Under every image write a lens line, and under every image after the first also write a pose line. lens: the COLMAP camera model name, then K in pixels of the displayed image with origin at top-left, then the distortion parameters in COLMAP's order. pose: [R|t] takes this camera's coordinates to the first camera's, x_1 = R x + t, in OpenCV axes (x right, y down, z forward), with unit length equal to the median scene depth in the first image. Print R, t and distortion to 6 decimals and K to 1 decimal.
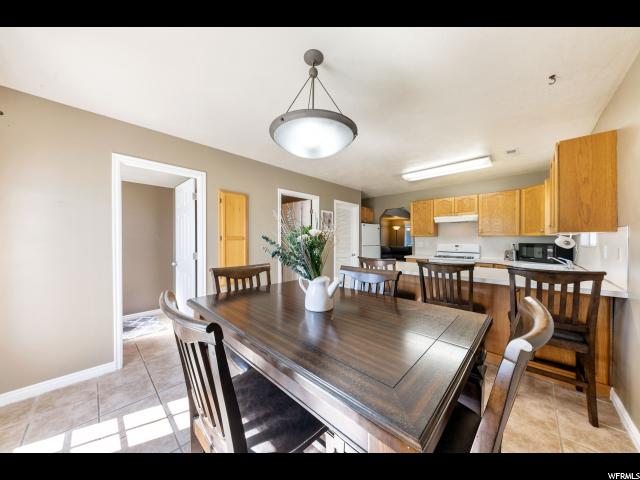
lens RADIAL K [[221.9, 0, 319.8], [0, 221.9, 240.4], [0, 0, 1]] dist [-0.000324, -0.000016]
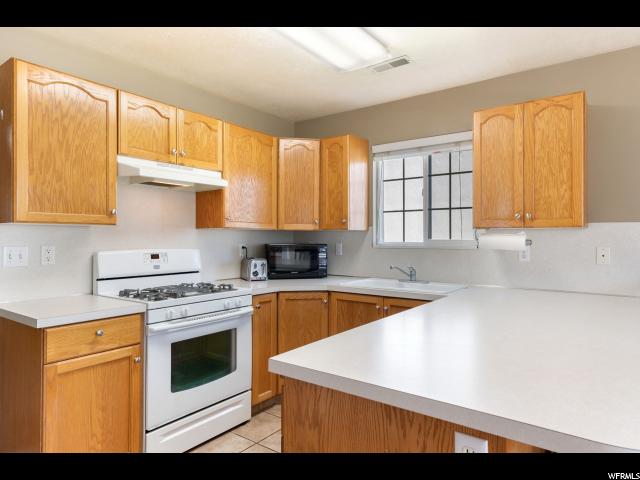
lens RADIAL K [[407.5, 0, 319.8], [0, 407.5, 239.0], [0, 0, 1]] dist [-0.000076, 0.000016]
pose [[-0.133970, 0.002649, 0.990982, -0.026281], [0.003852, 0.999990, -0.002153, 0.001422], [-0.990978, 0.003529, -0.133979, 0.885097]]
